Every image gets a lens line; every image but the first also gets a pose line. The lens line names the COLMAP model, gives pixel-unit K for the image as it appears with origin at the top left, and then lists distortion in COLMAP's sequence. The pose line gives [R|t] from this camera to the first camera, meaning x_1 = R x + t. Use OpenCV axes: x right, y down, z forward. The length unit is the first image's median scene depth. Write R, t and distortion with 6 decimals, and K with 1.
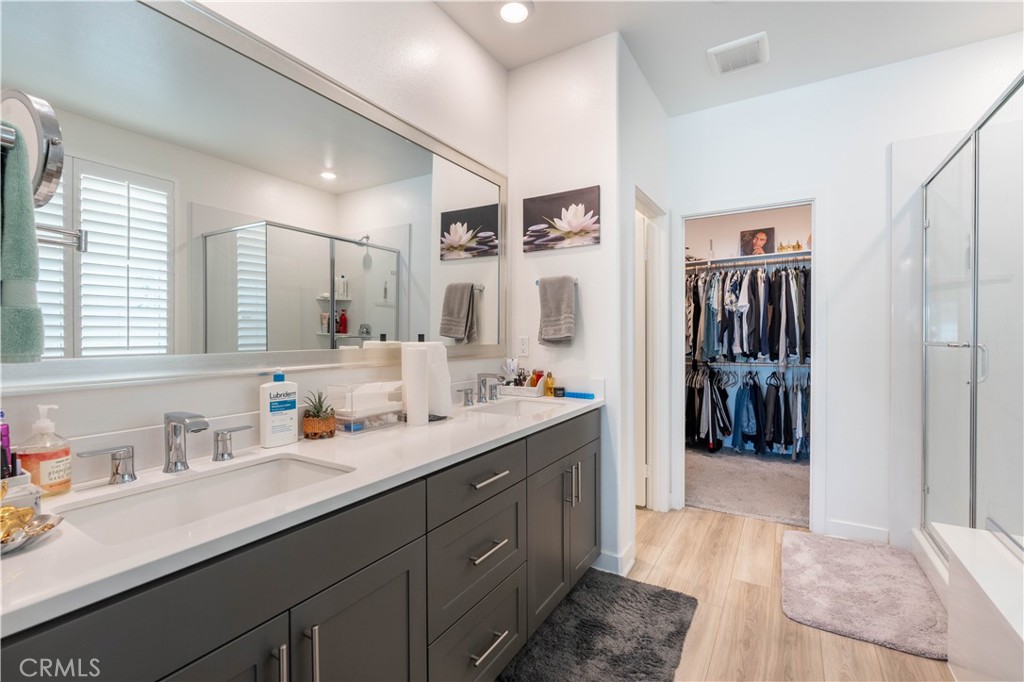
lens RADIAL K [[448.8, 0, 513.2], [0, 448.8, 340.5], [0, 0, 1]] dist [-0.007230, 0.000446]
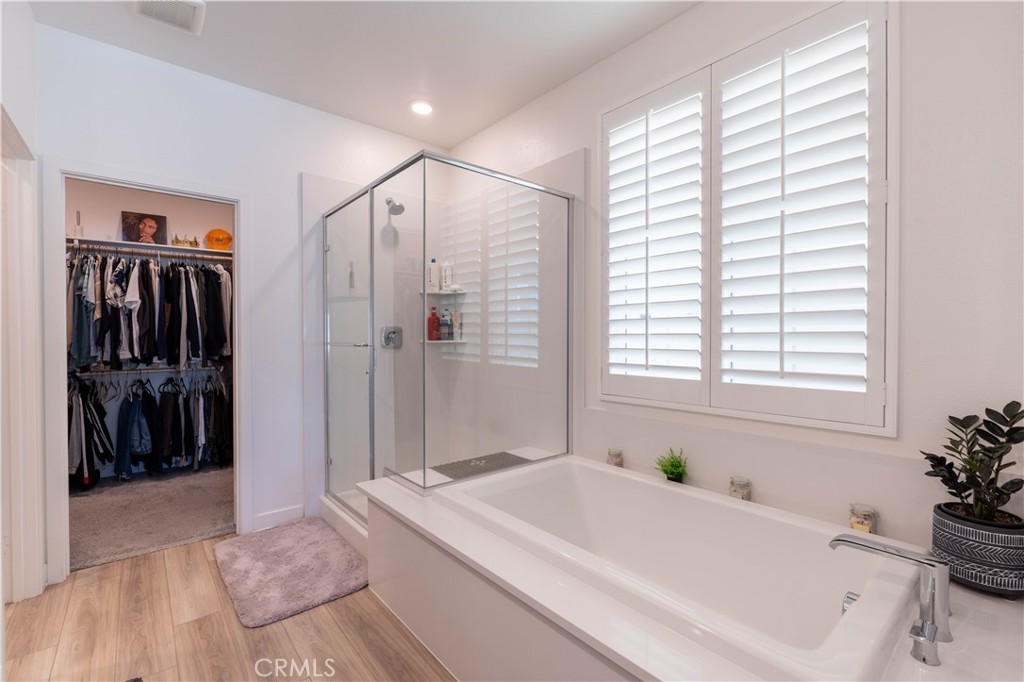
lens RADIAL K [[448.8, 0, 515.7], [0, 448.8, 340.6], [0, 0, 1]] dist [-0.007230, 0.000446]
pose [[0.307471, -0.005484, 0.951542, -0.060640], [0.008430, 0.999960, 0.003039, -0.001485], [-0.951520, 0.007087, 0.307505, 0.070600]]
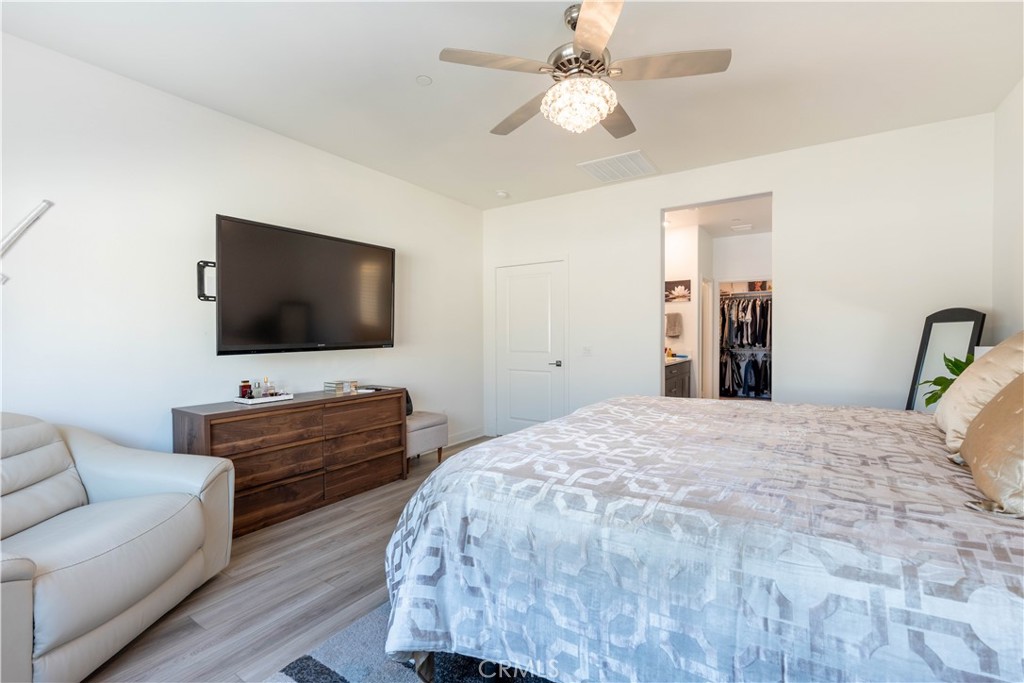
lens RADIAL K [[448.8, 0, 518.7], [0, 448.8, 338.9], [0, 0, 1]] dist [-0.007230, 0.000446]
pose [[0.999549, 0.004766, -0.029634, -0.433533], [-0.004678, 0.999984, 0.003038, 0.007310], [0.029648, -0.002898, 0.999556, -0.994534]]
